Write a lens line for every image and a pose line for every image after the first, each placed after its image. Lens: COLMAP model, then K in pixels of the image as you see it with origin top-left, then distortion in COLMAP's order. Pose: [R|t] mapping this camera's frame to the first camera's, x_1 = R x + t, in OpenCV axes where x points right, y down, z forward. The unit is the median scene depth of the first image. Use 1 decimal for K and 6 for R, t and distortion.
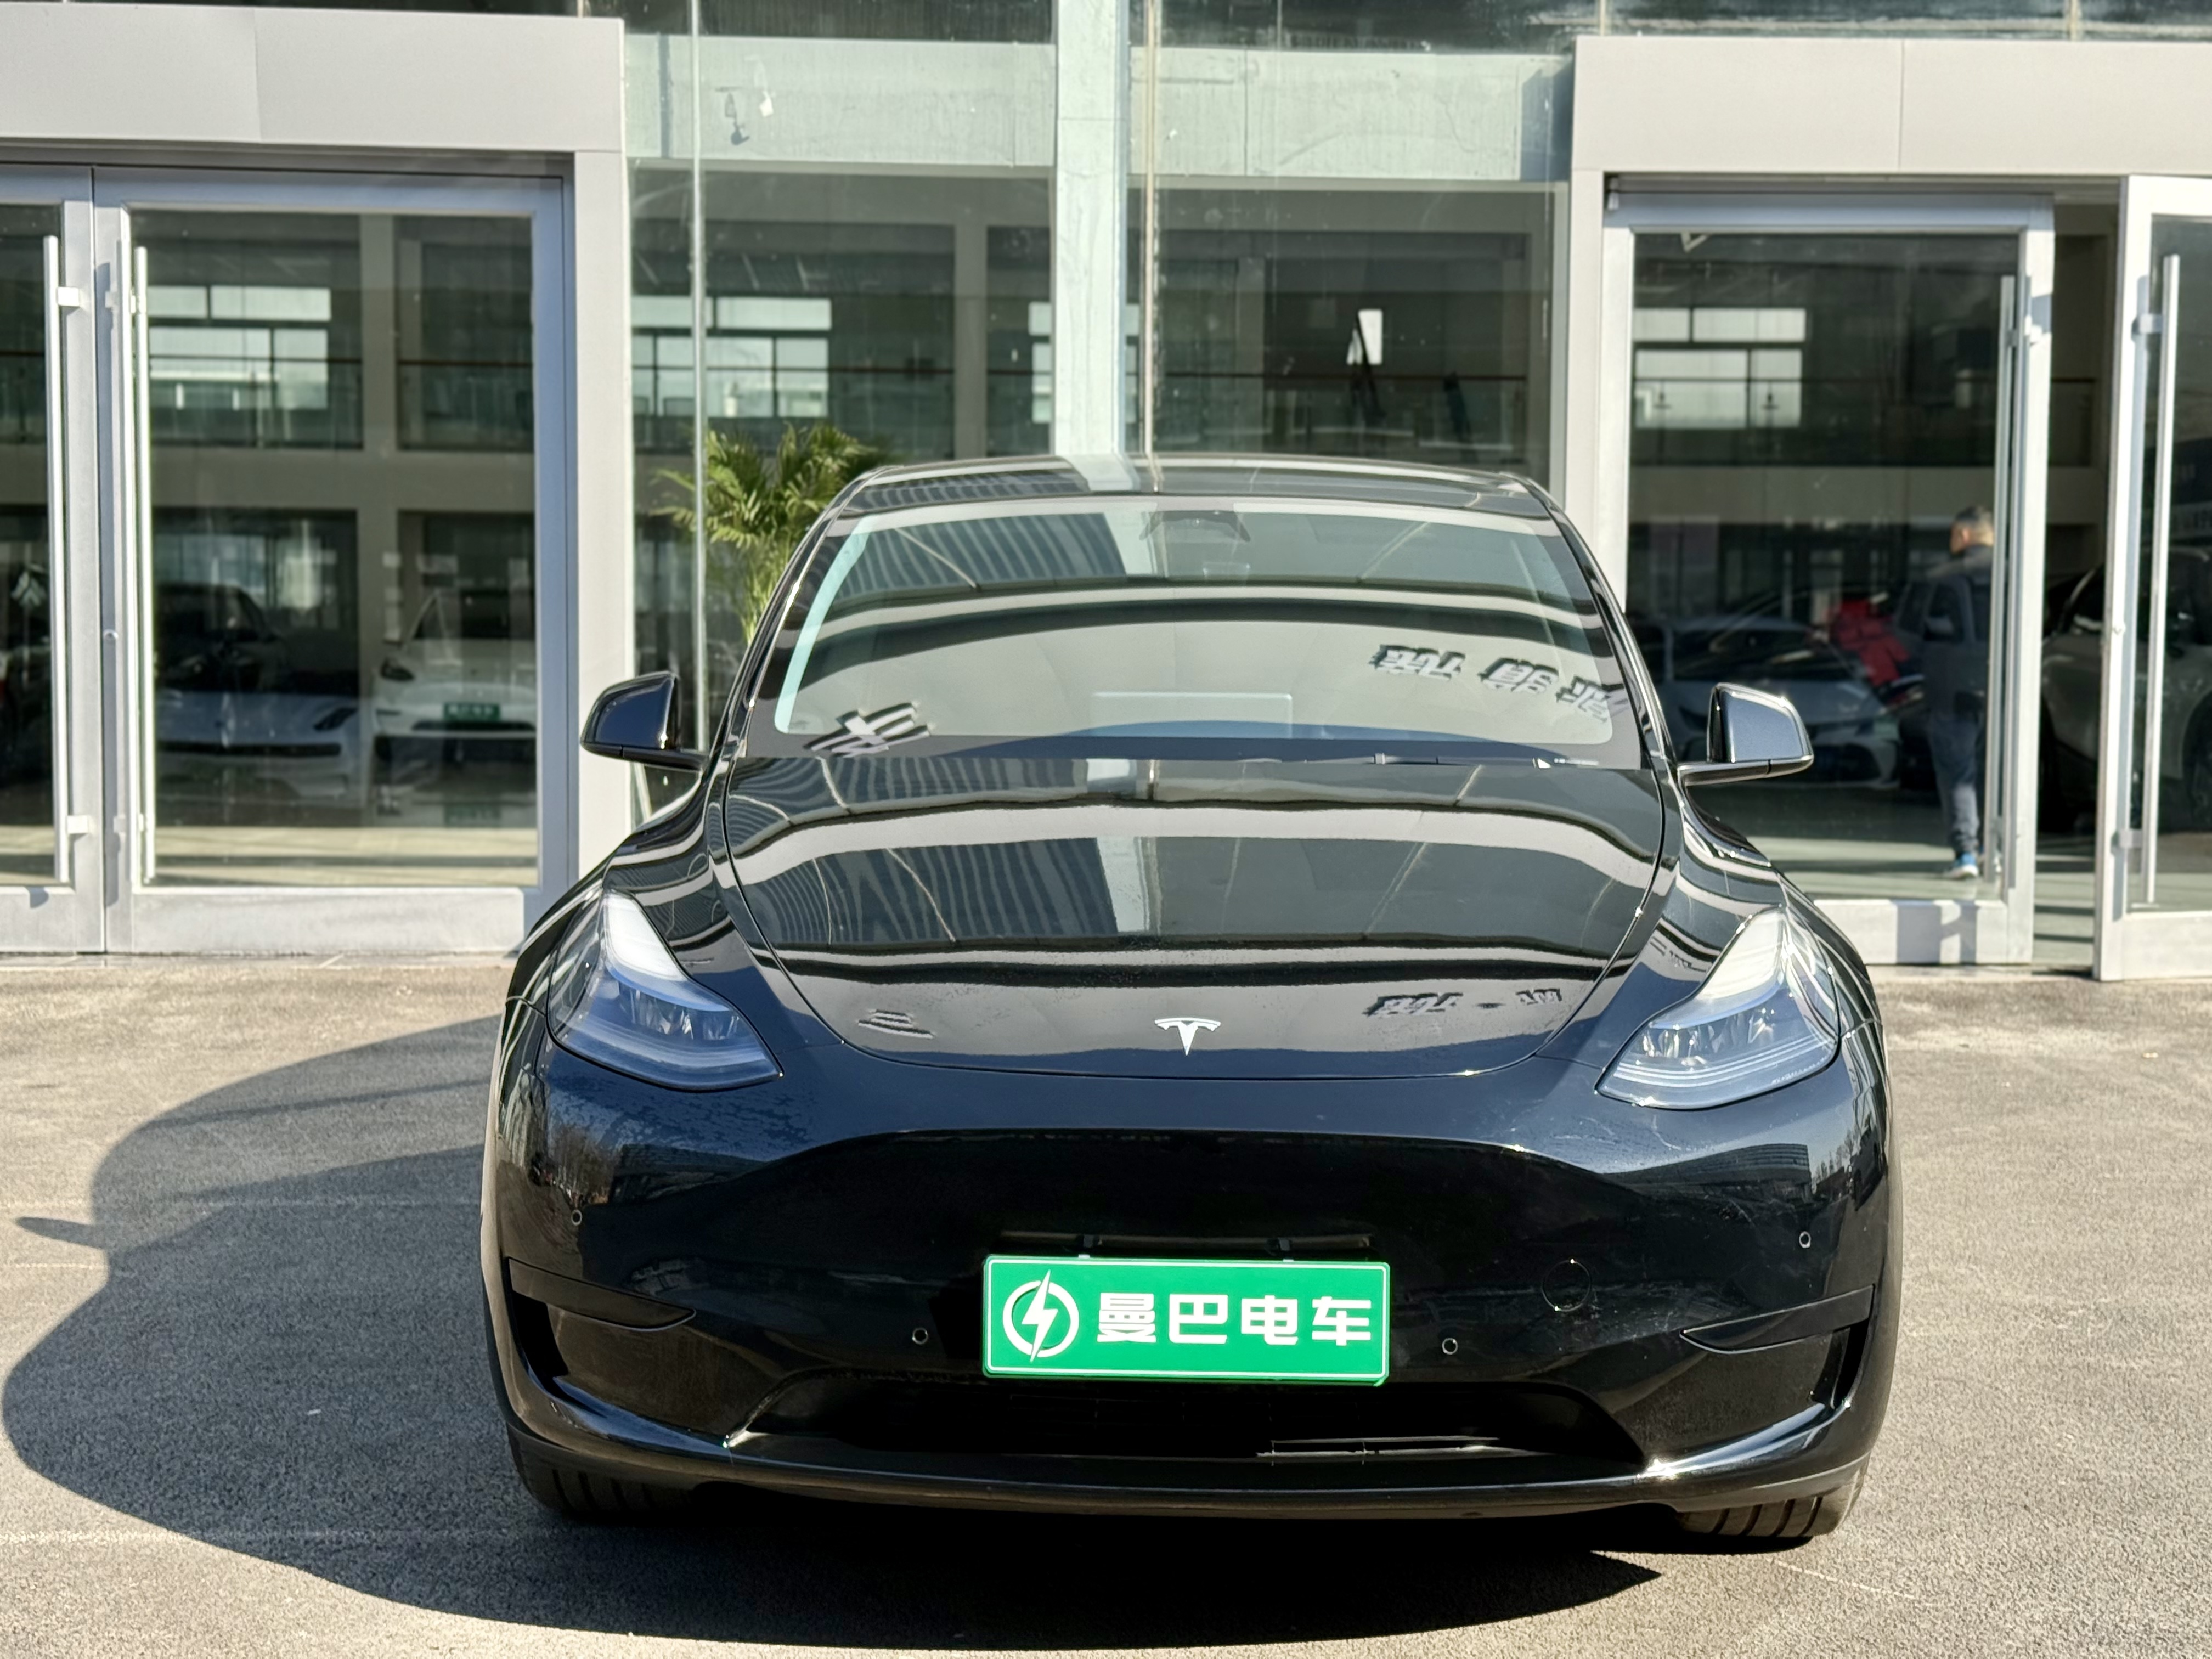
lens RADIAL K [[3089.2, 0, 1095.1], [0, 3089.2, 857.2], [0, 0, 1]] dist [0.111573, 0.000000]
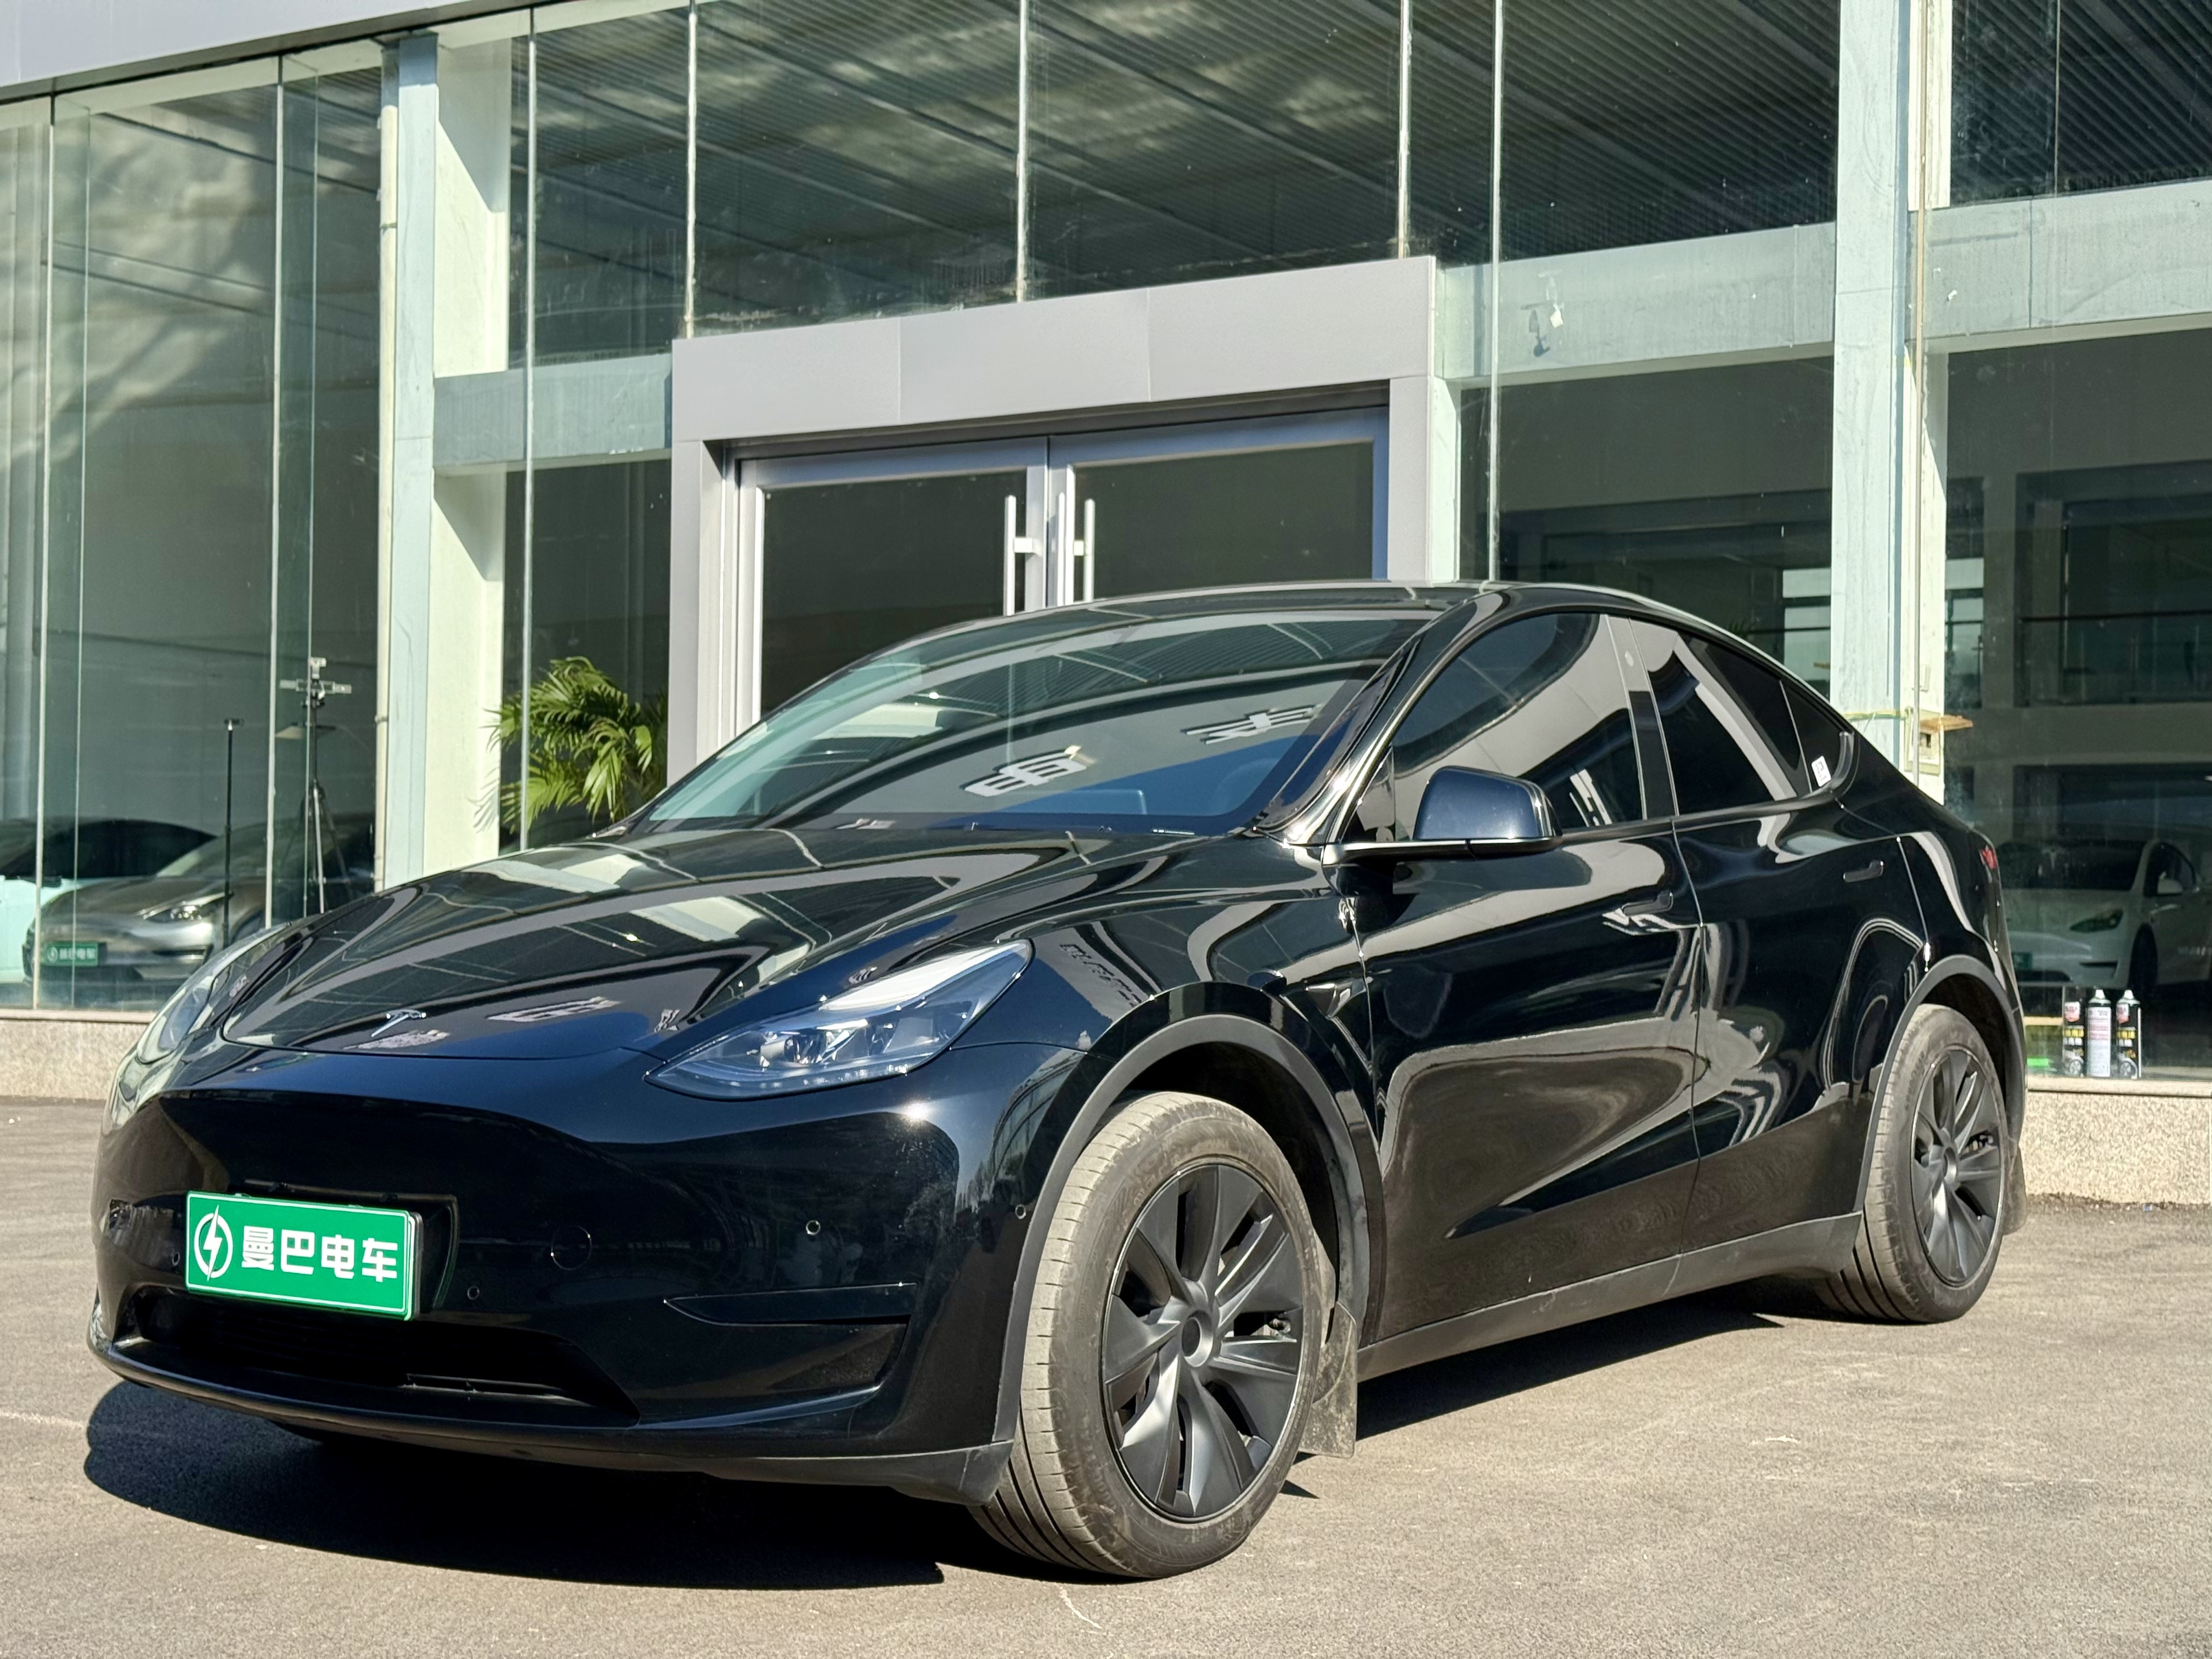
lens RADIAL K [[3089.2, 0, 1122.3], [0, 3089.2, 838.9], [0, 0, 1]] dist [0.111573, 0.000000]
pose [[0.822508, -0.014033, -0.568580, 0.365422], [-0.041196, 0.995600, -0.084167, 0.029514], [0.567259, 0.092651, 0.818311, 0.069099]]
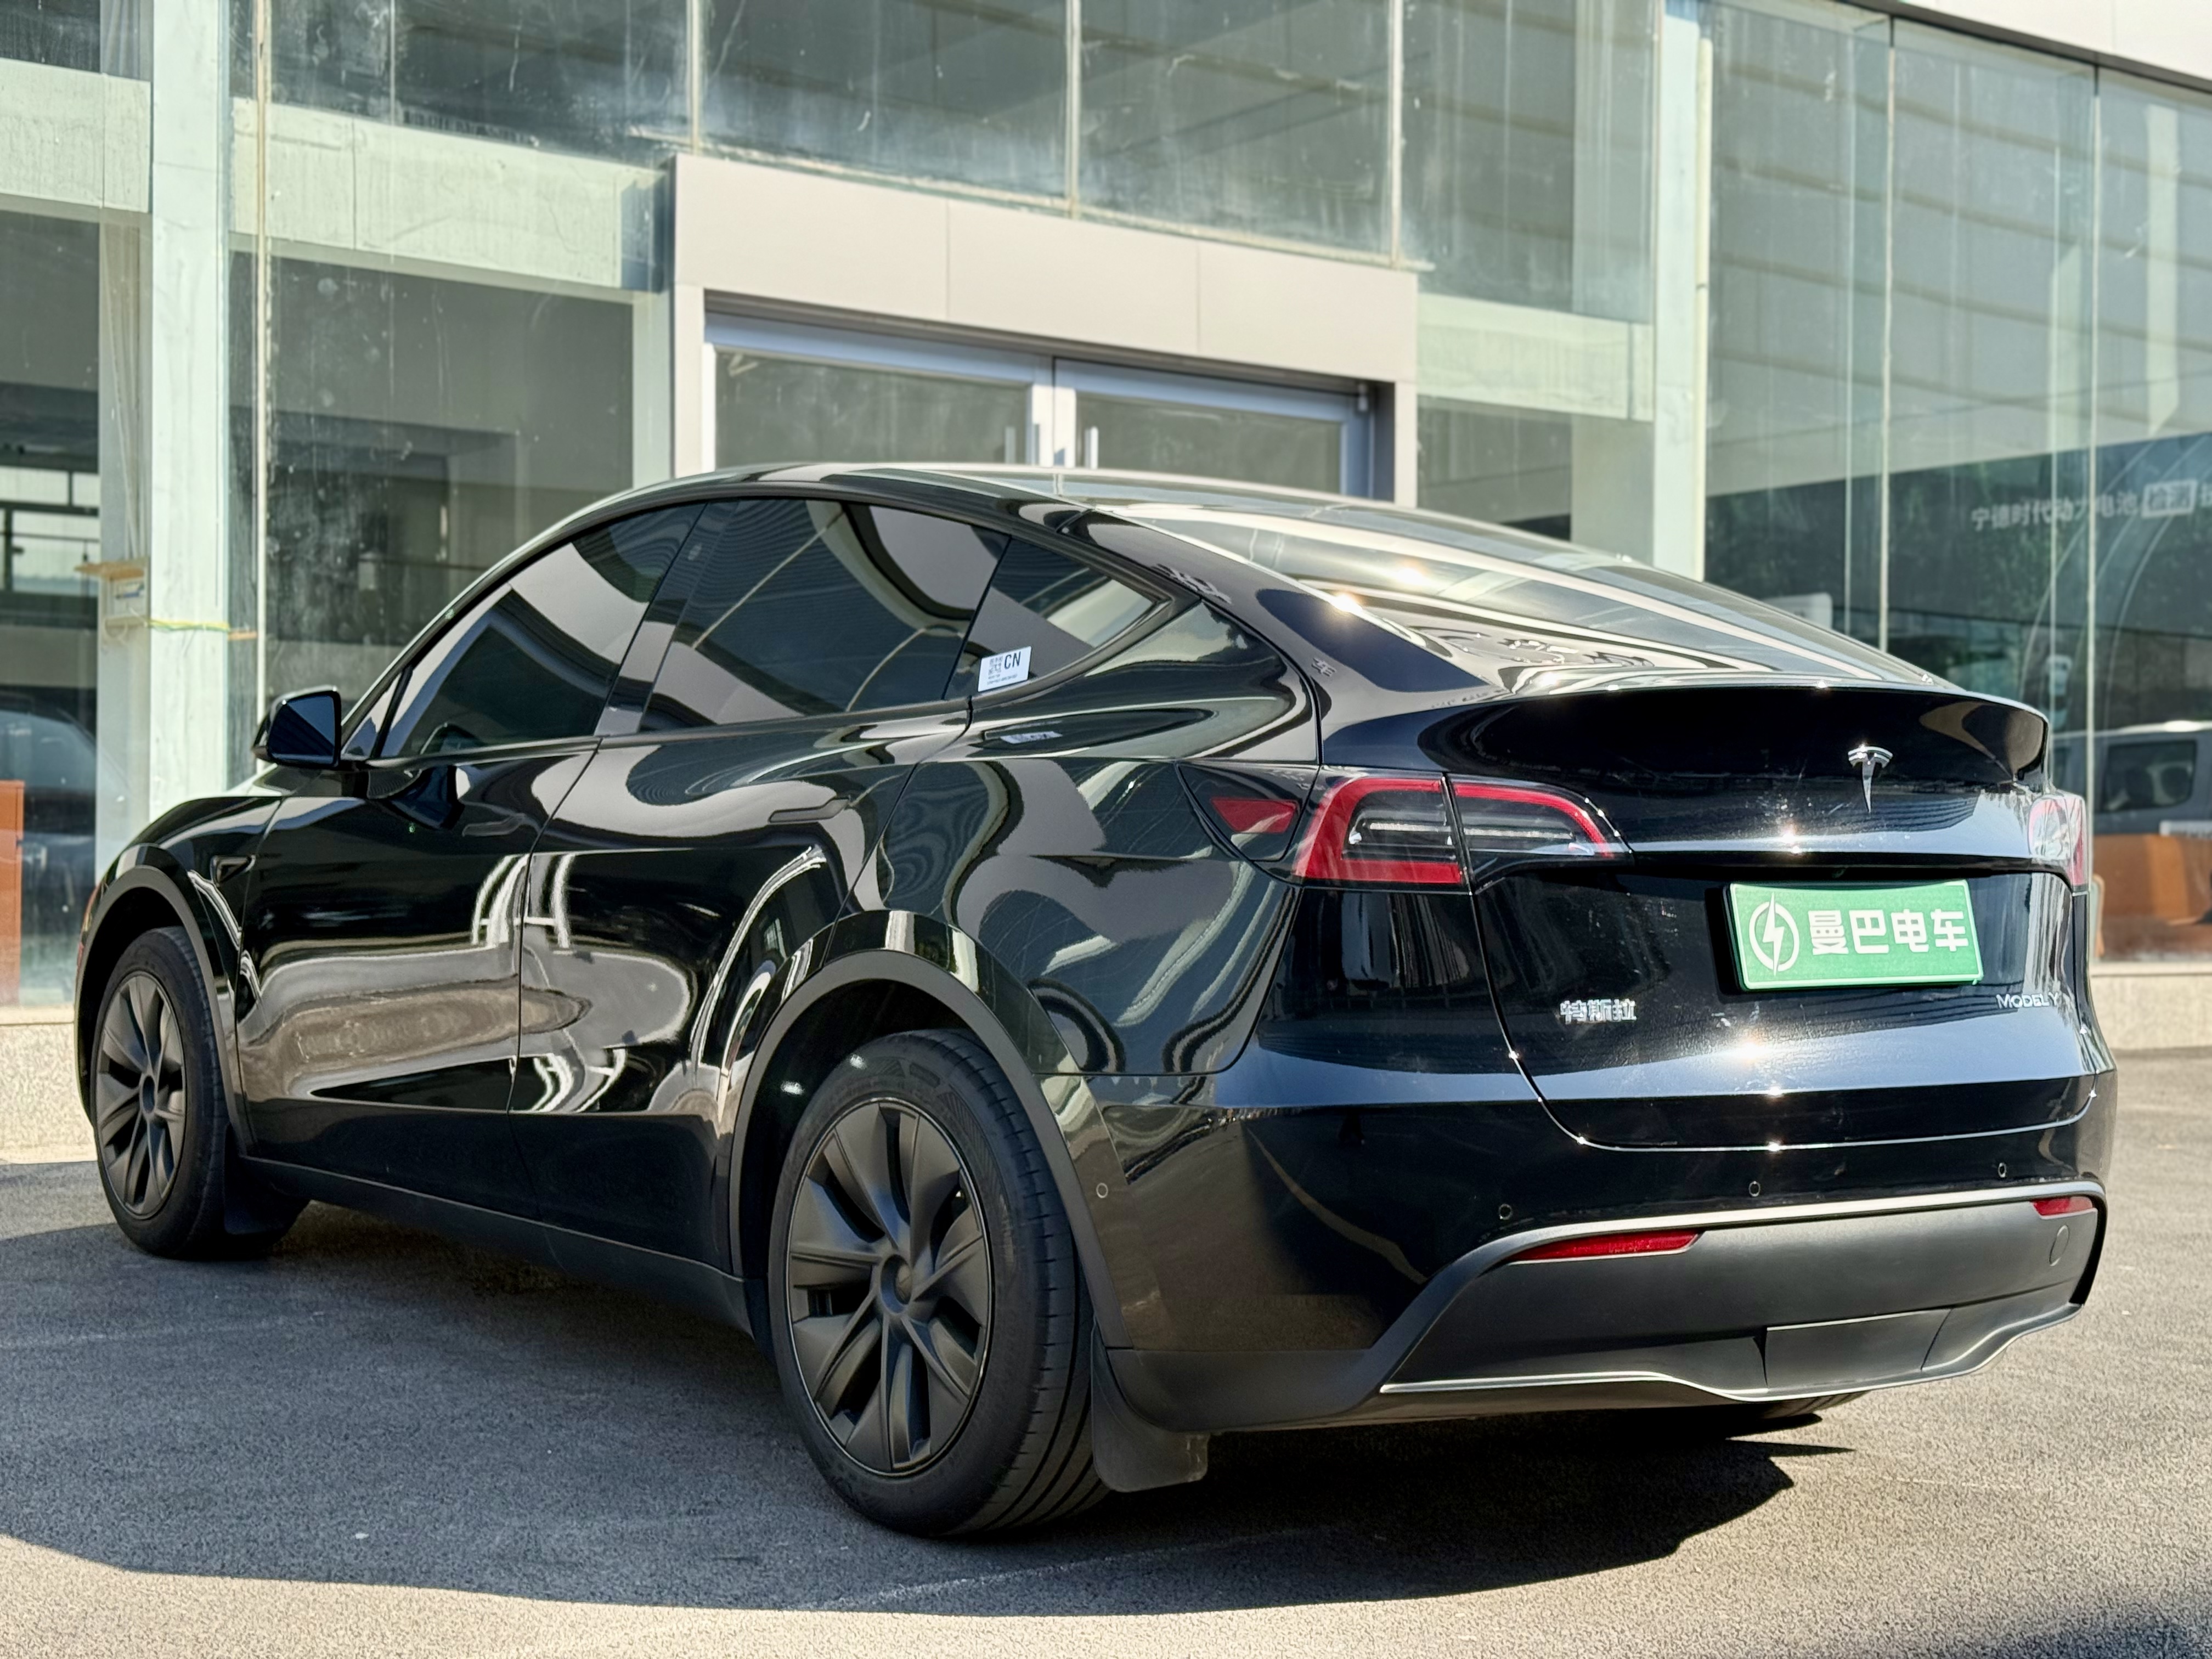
lens RADIAL K [[3089.2, 0, 1114.5], [0, 3089.2, 833.8], [0, 0, 1]] dist [0.111573, 0.000000]
pose [[0.835757, 0.005487, 0.549072, -0.280894], [0.033714, 0.997551, -0.061285, 0.024995], [-0.548064, 0.069731, 0.833525, 0.091864]]
